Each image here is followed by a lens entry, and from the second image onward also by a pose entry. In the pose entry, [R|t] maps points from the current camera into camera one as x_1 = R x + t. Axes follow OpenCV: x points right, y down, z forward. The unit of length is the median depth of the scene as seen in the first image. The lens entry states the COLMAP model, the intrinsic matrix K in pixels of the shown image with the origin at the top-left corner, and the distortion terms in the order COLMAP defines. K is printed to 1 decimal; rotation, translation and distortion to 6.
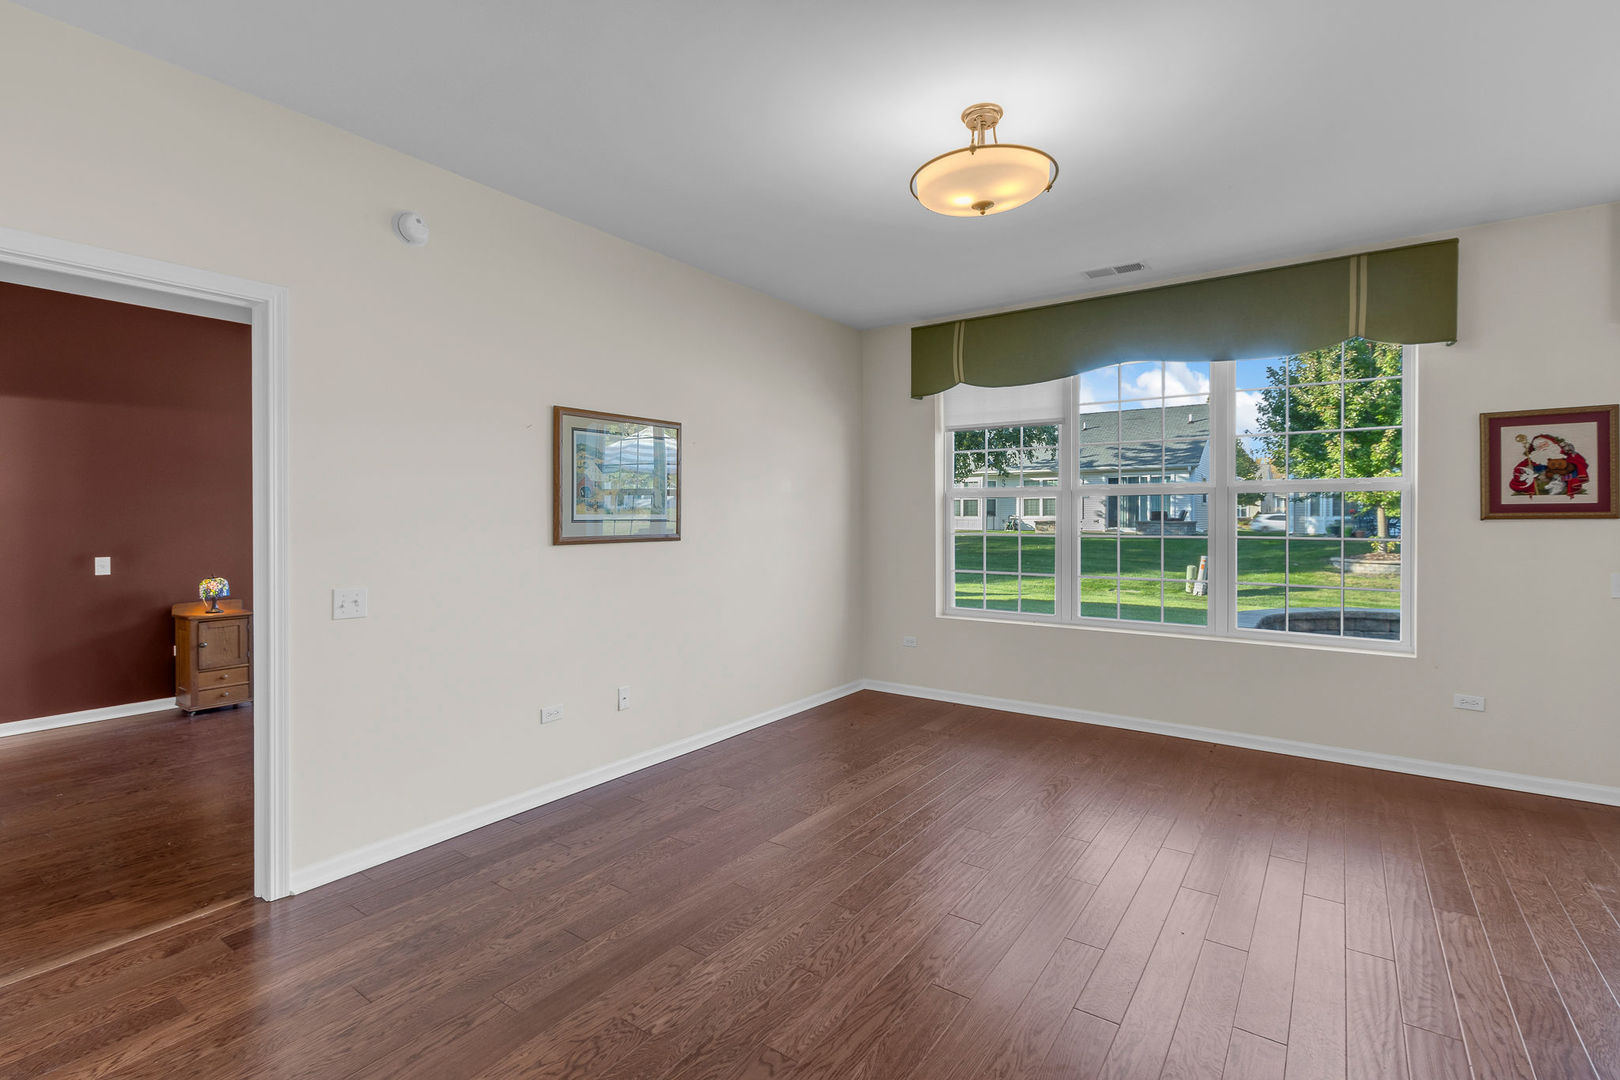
lens RADIAL K [[677.7, 0, 766.5], [0, 677.7, 525.0], [0, 0, 1]] dist [0.001085, 0.000135]
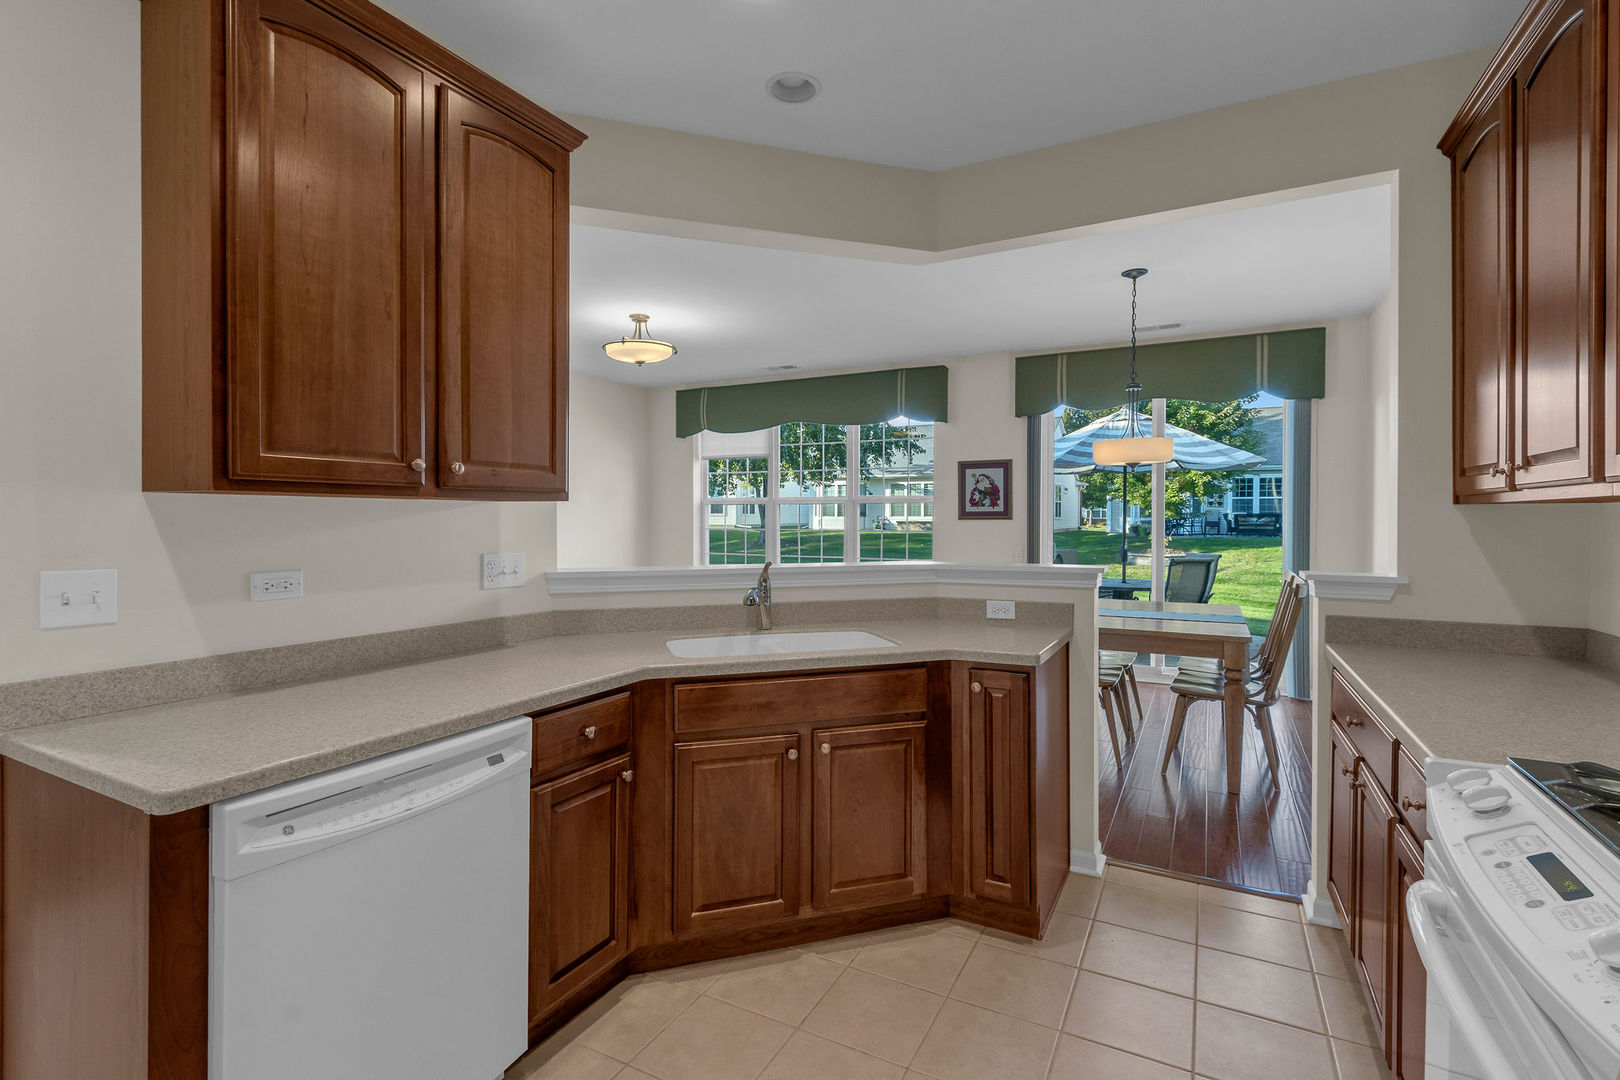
lens RADIAL K [[750.3, 0, 809.0], [0, 750.3, 530.6], [0, 0, 1]] dist [0.002661, 0.000183]
pose [[0.990407, 0.000645, 0.138180, 0.372010], [-0.001610, 0.999975, 0.006872, 0.007747], [-0.138172, -0.007028, 0.990383, -0.921987]]
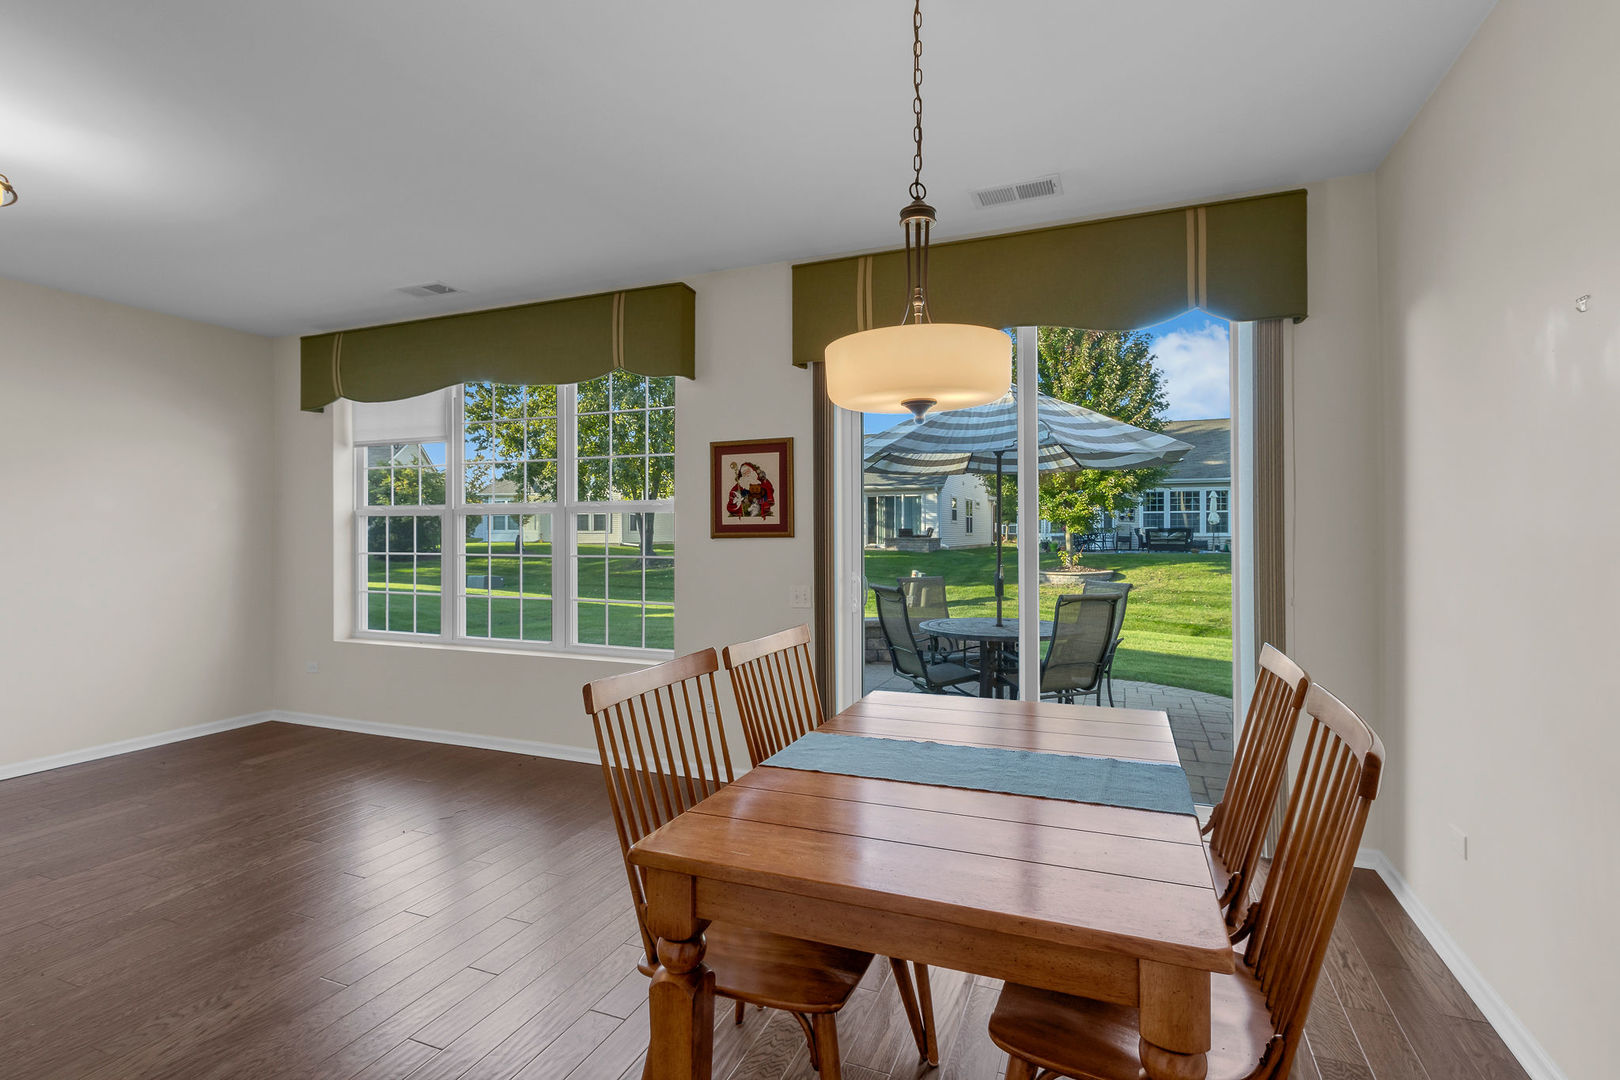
lens RADIAL K [[688.4, 0, 816.7], [0, 688.4, 532.3], [0, 0, 1]] dist [0.000879, 0.000088]
pose [[0.978088, -0.000393, 0.208193, 0.971456], [0.003075, 0.999916, -0.012560, -0.003678], [-0.208171, 0.012925, 0.978007, -0.123761]]
